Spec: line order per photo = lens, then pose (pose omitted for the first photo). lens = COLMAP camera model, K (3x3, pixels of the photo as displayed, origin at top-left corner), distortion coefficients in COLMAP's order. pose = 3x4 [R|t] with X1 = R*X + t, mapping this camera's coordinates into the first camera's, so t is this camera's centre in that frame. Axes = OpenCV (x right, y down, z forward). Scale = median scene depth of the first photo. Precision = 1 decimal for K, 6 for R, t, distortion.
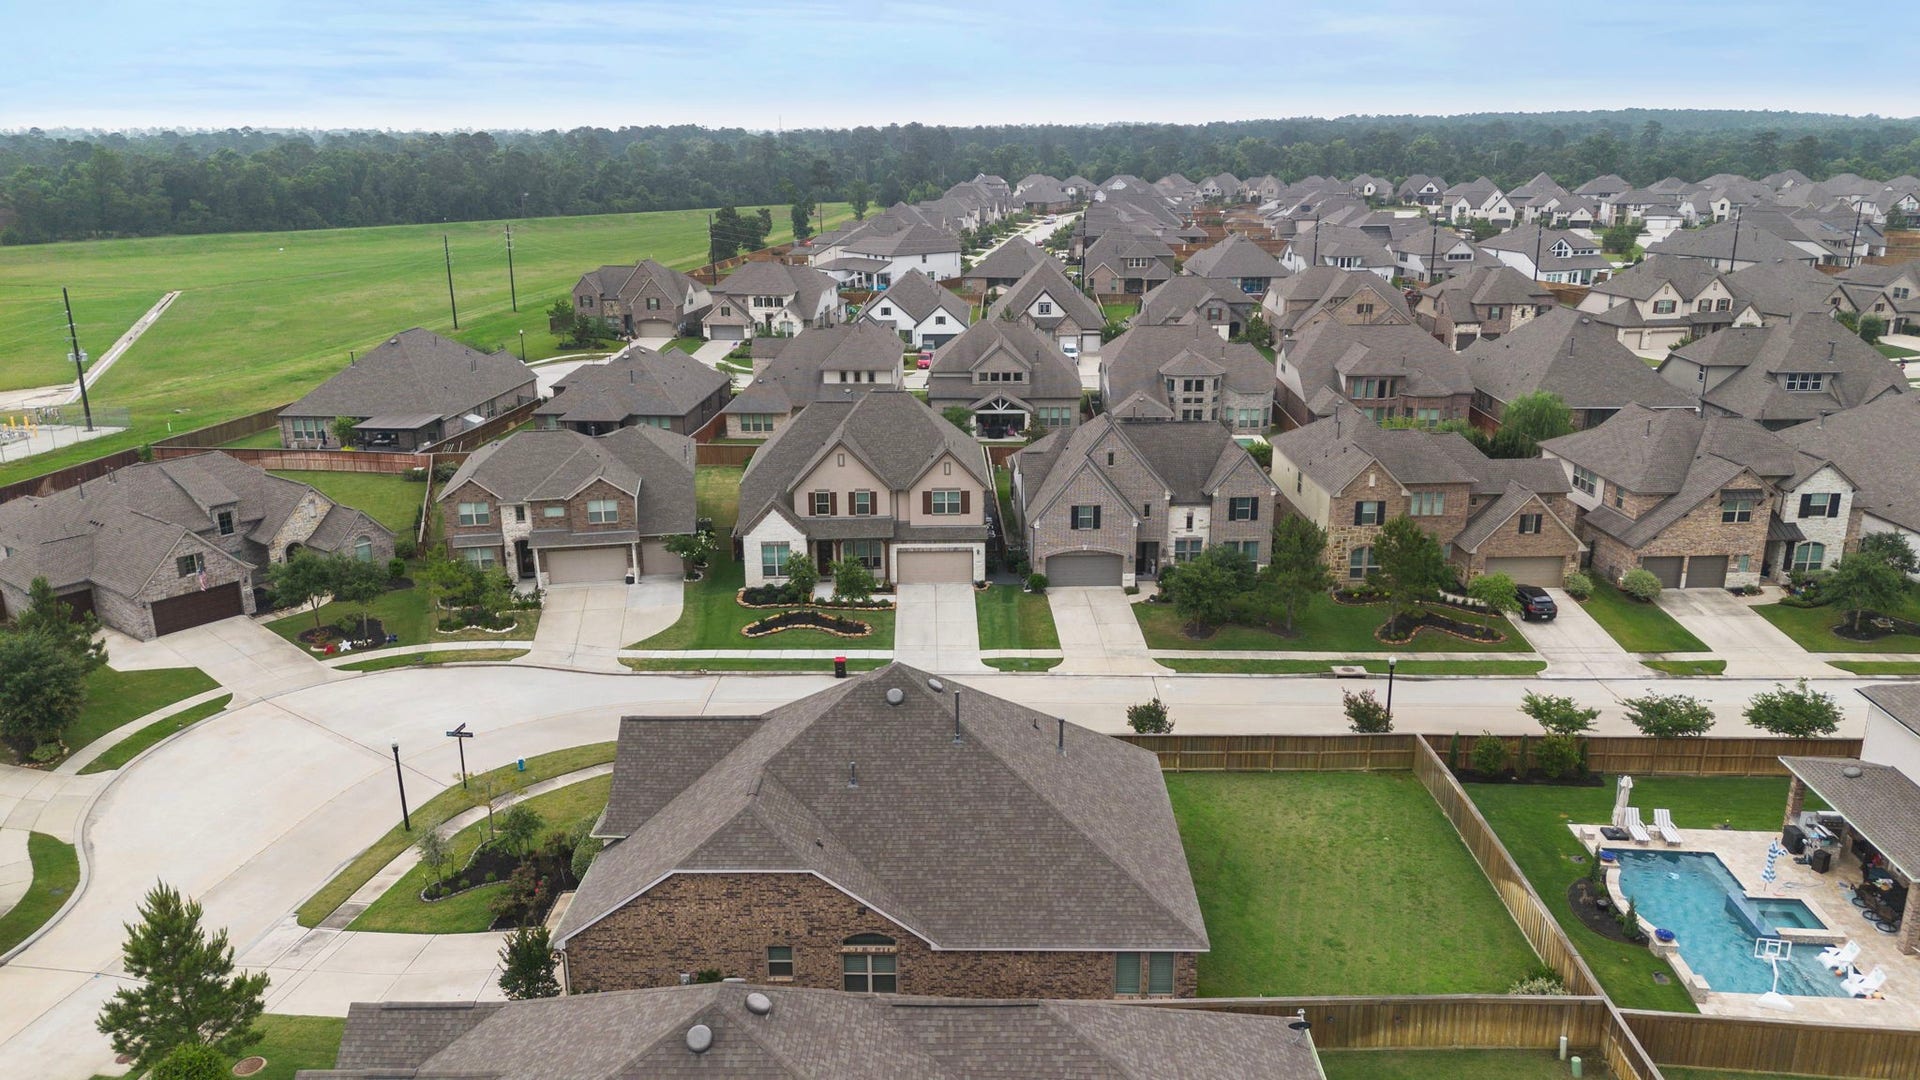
lens RADIAL K [[1344.0, 0, 969.5], [0, 1344.0, 539.9], [0, 0, 1]] dist [0.091313, -0.122502]
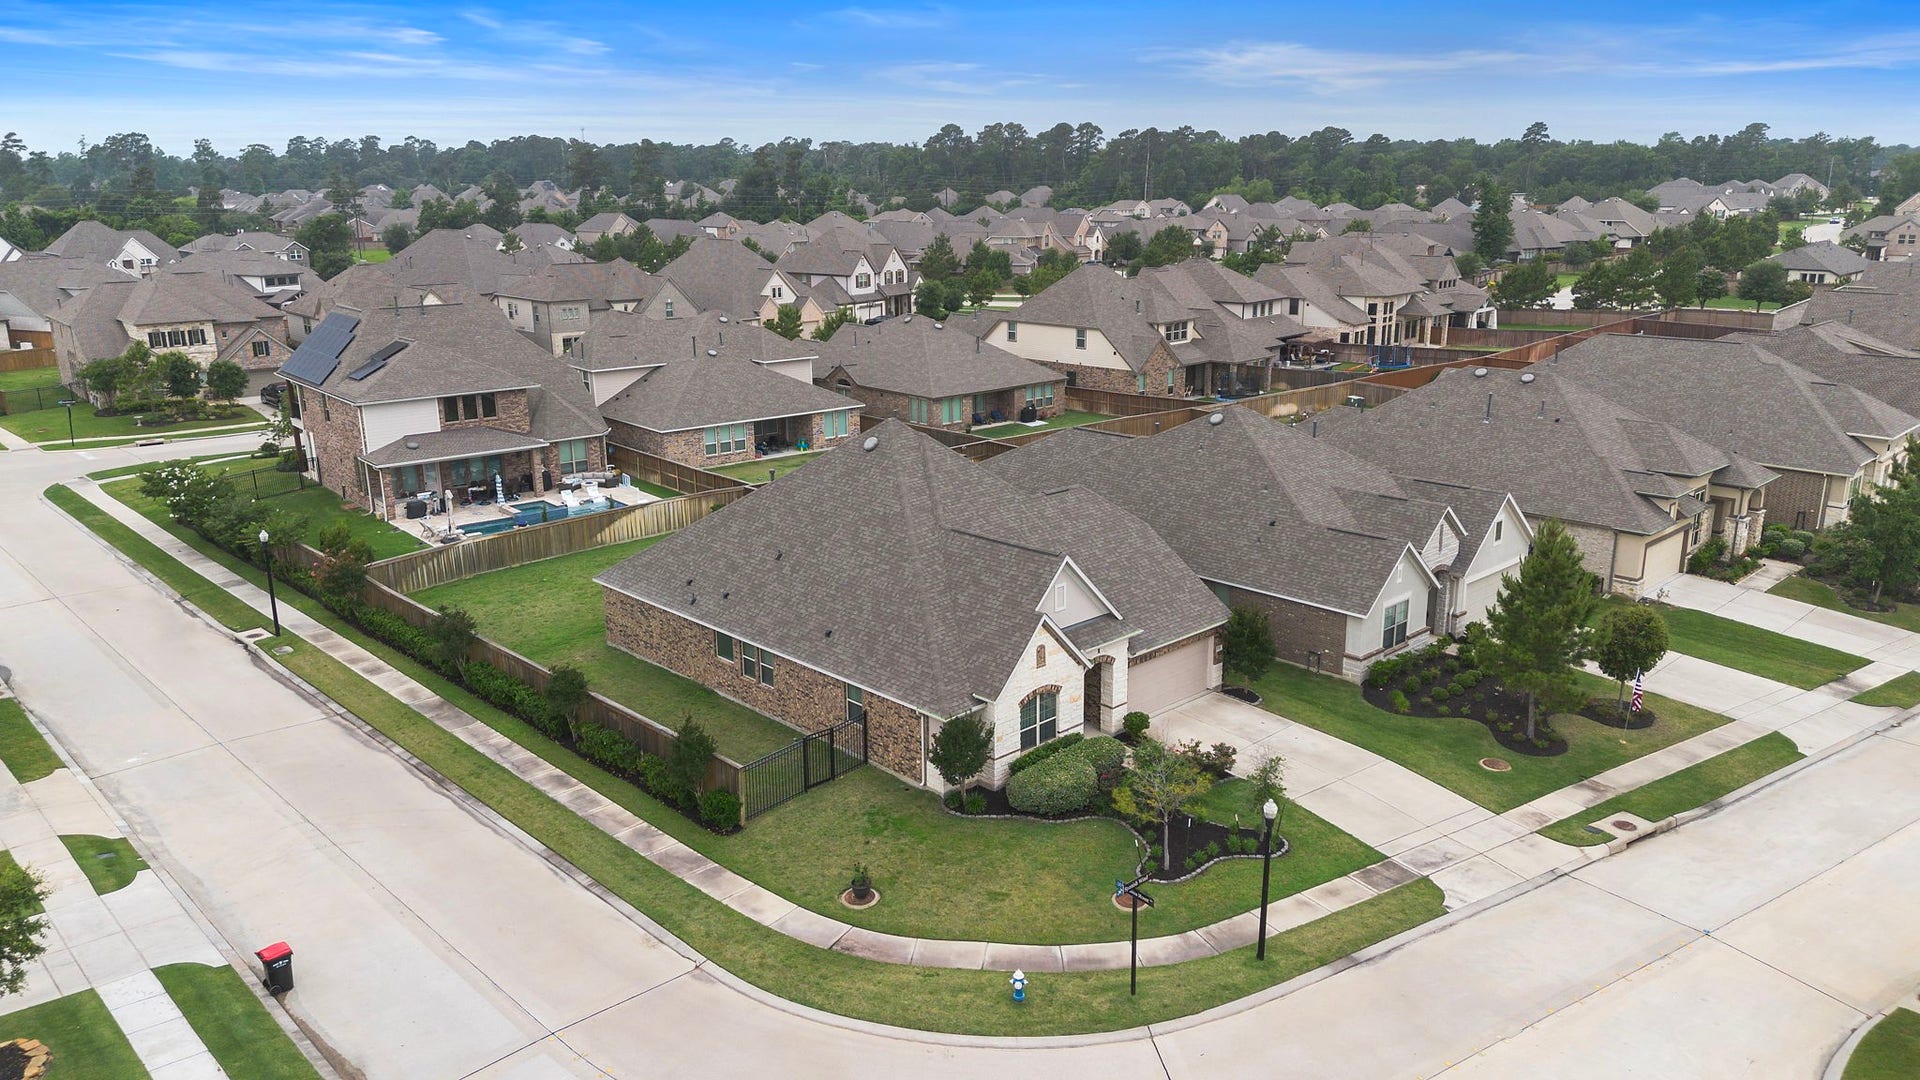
lens RADIAL K [[1340.8, 0, 973.4], [0, 1340.8, 597.8], [0, 0, 1]] dist [0.074895, -0.076310]
pose [[-0.705997, -0.205203, 0.677835, -0.508721], [0.208002, 0.854814, 0.475424, -0.166180], [-0.676981, 0.476639, -0.560814, 0.988390]]
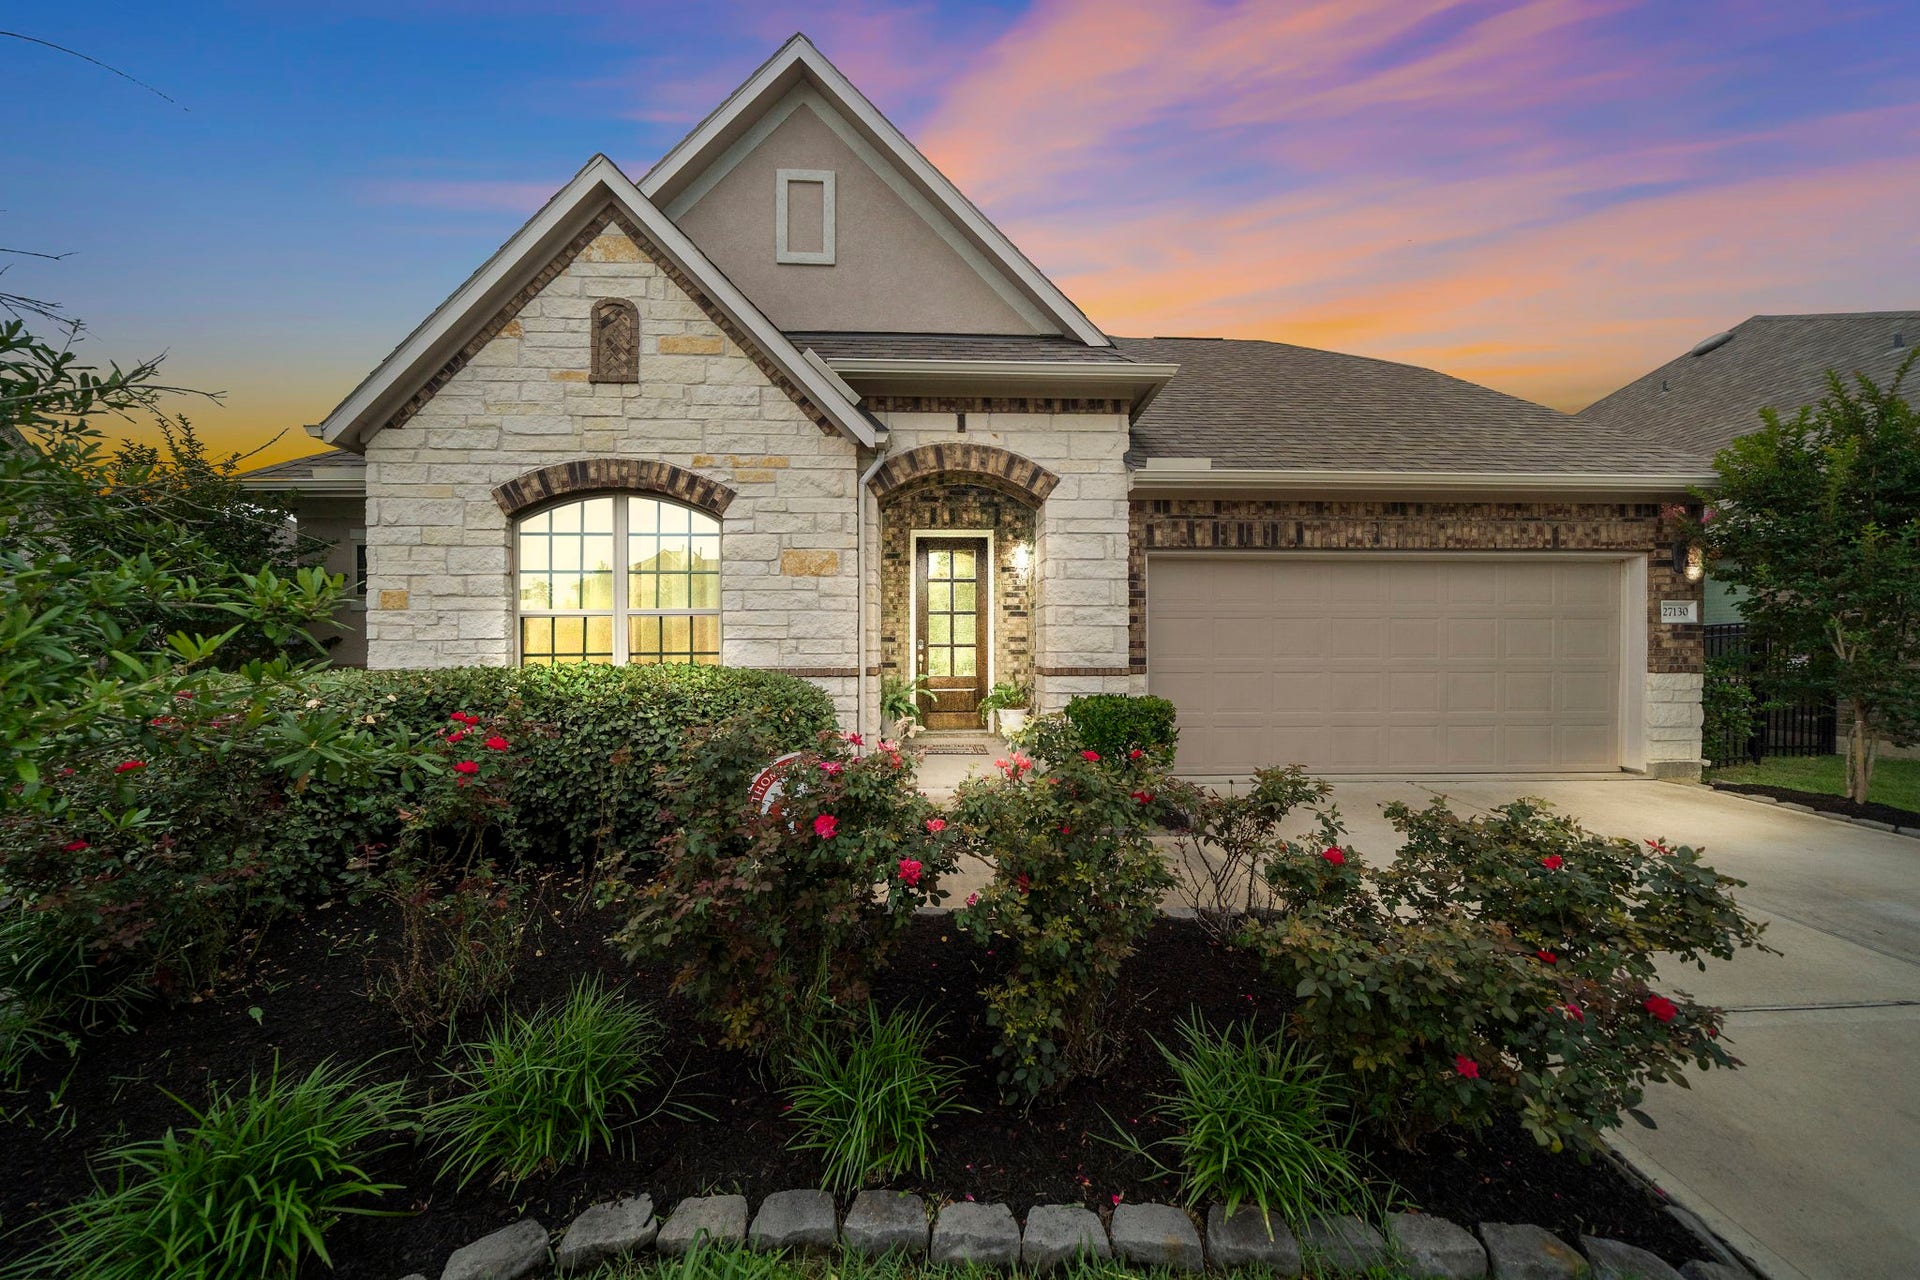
lens RADIAL K [[664.7, 0, 957.8], [0, 664.7, 653.1], [0, 0, 1]] dist [0.000343, 0.000017]
pose [[-0.060257, 0.004516, 0.998173, -0.243770], [0.290074, 0.956913, 0.013182, 0.156604], [-0.955105, 0.290338, -0.058971, 0.658972]]
